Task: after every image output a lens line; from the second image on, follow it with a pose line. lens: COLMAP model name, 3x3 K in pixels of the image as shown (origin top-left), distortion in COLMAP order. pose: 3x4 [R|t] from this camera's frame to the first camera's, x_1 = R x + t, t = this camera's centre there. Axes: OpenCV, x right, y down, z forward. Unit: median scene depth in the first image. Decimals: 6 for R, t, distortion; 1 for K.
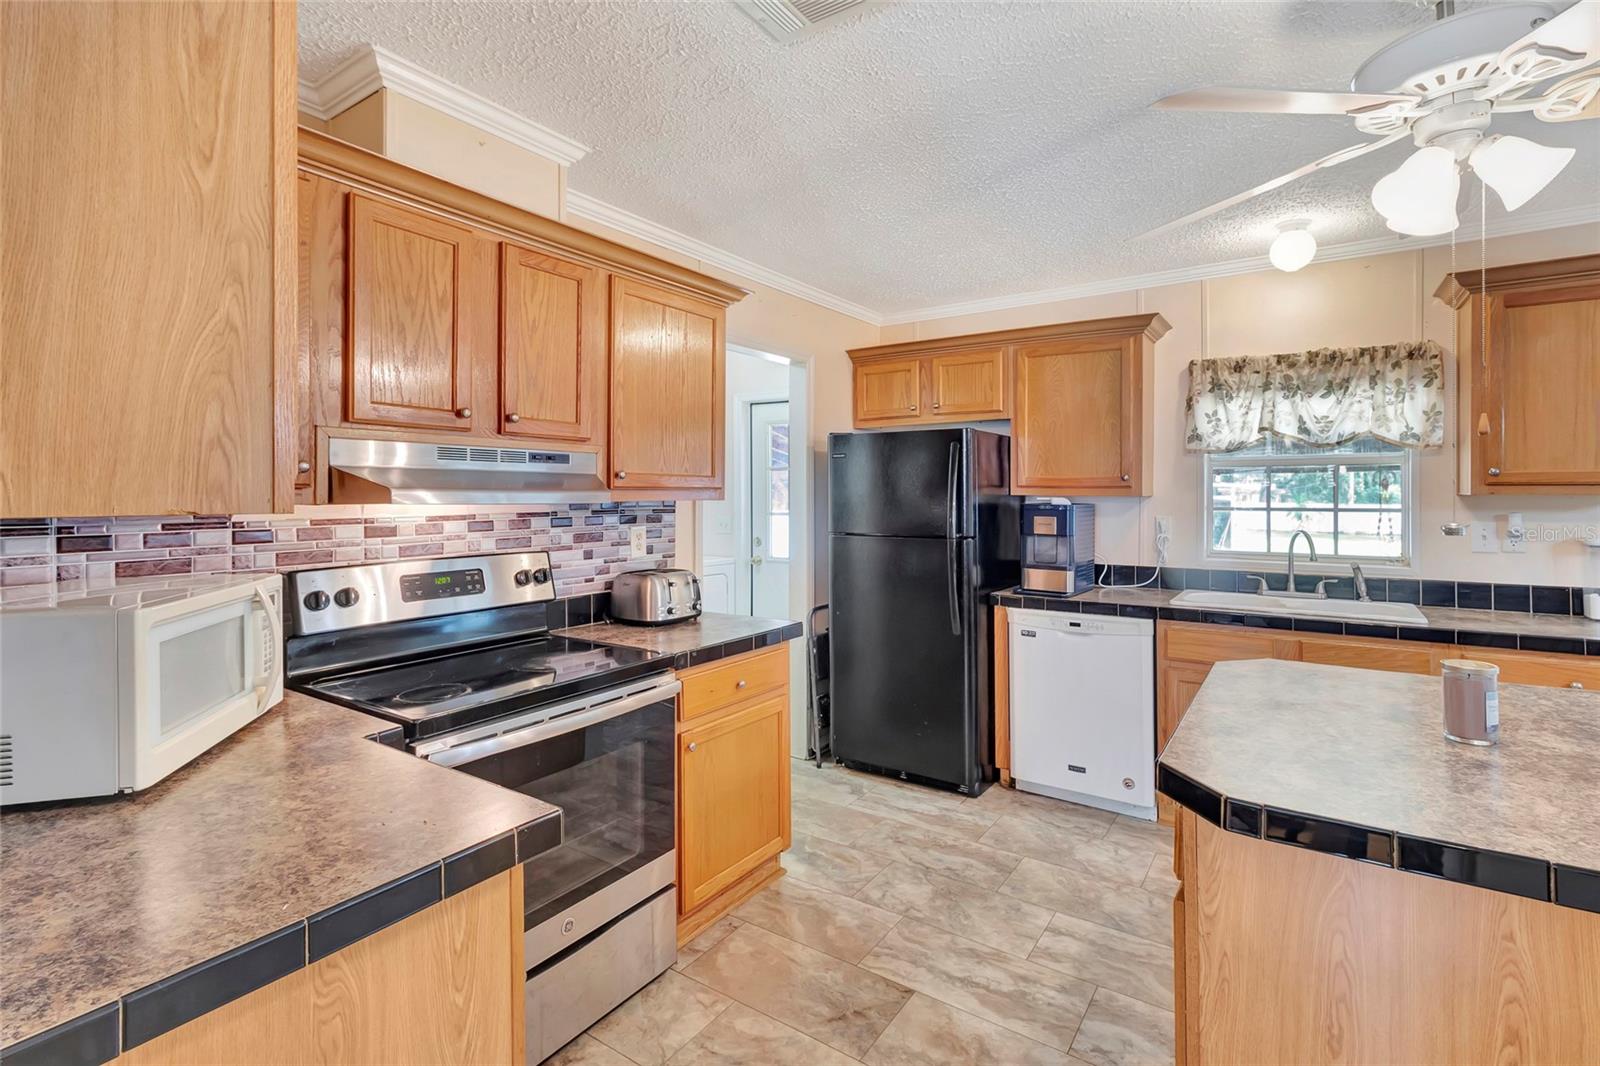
lens RADIAL K [[742.0, 0, 814.2], [0, 742.0, 488.7], [0, 0, 1]] dist [0.004757, 0.000883]
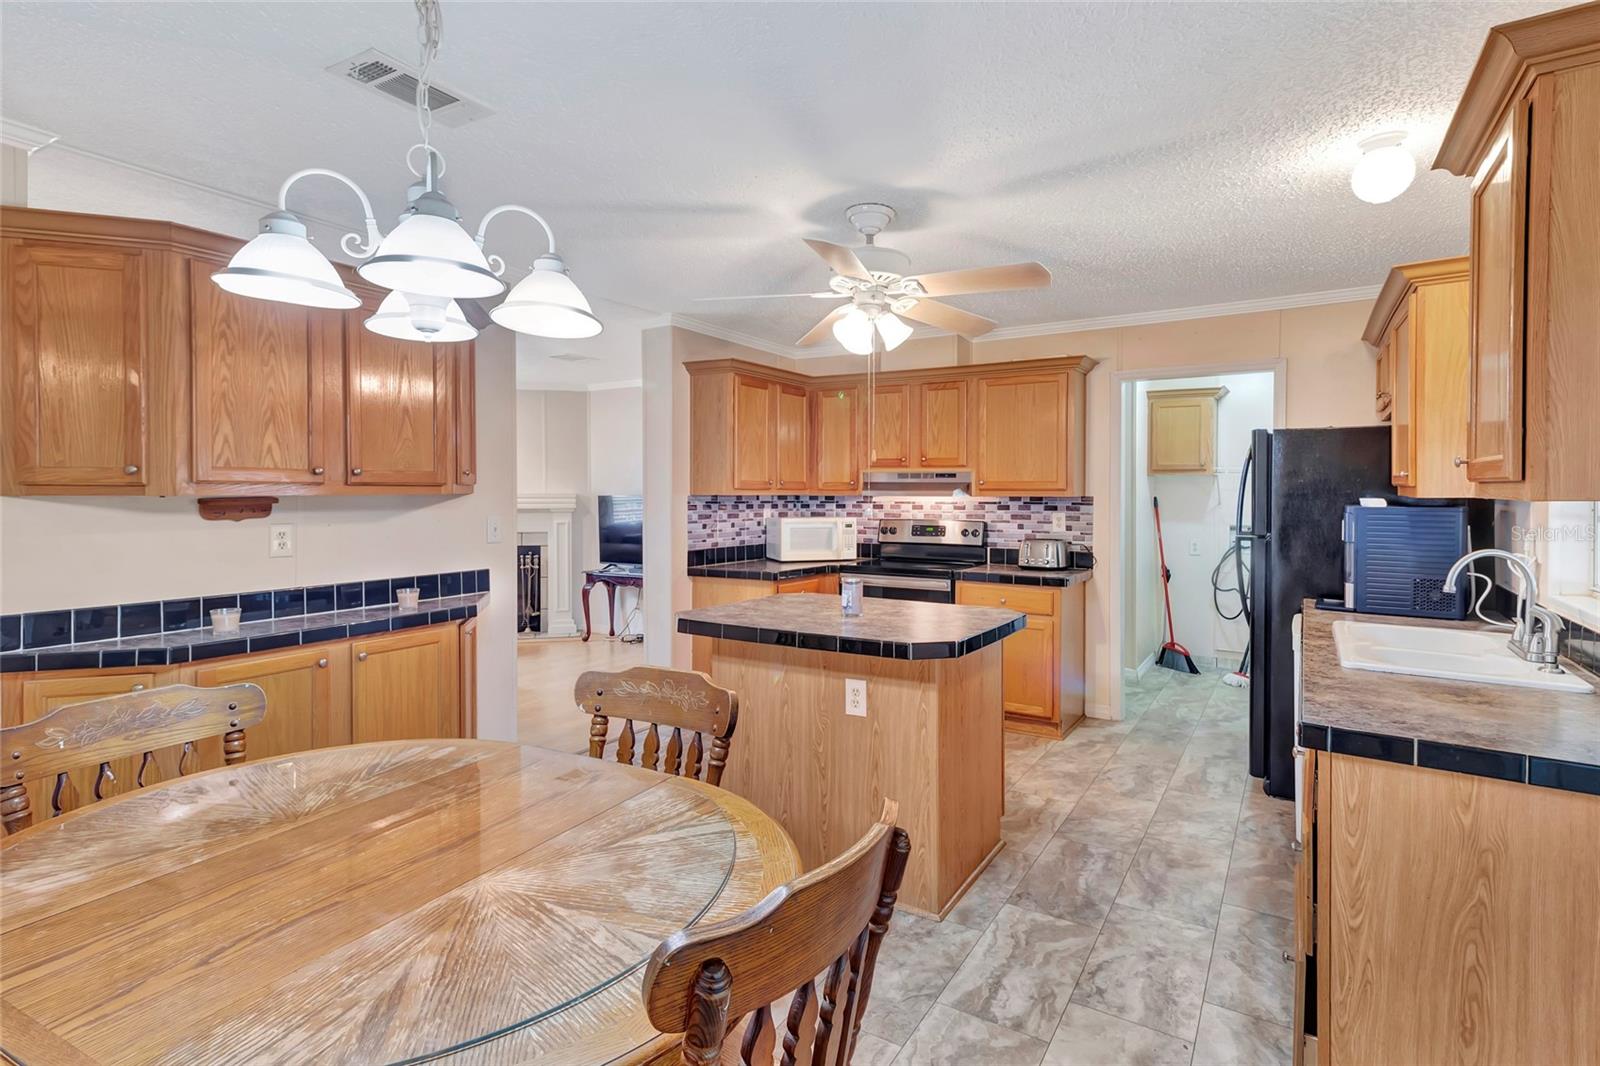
lens RADIAL K [[798.6, 0, 827.5], [0, 798.6, 497.2], [0, 0, 1]] dist [0.012986, -0.000241]
pose [[0.063167, 0.008615, -0.997966, 1.453773], [0.003133, 0.999956, 0.008831, 0.000128], [0.997998, -0.003684, 0.063137, 0.386624]]
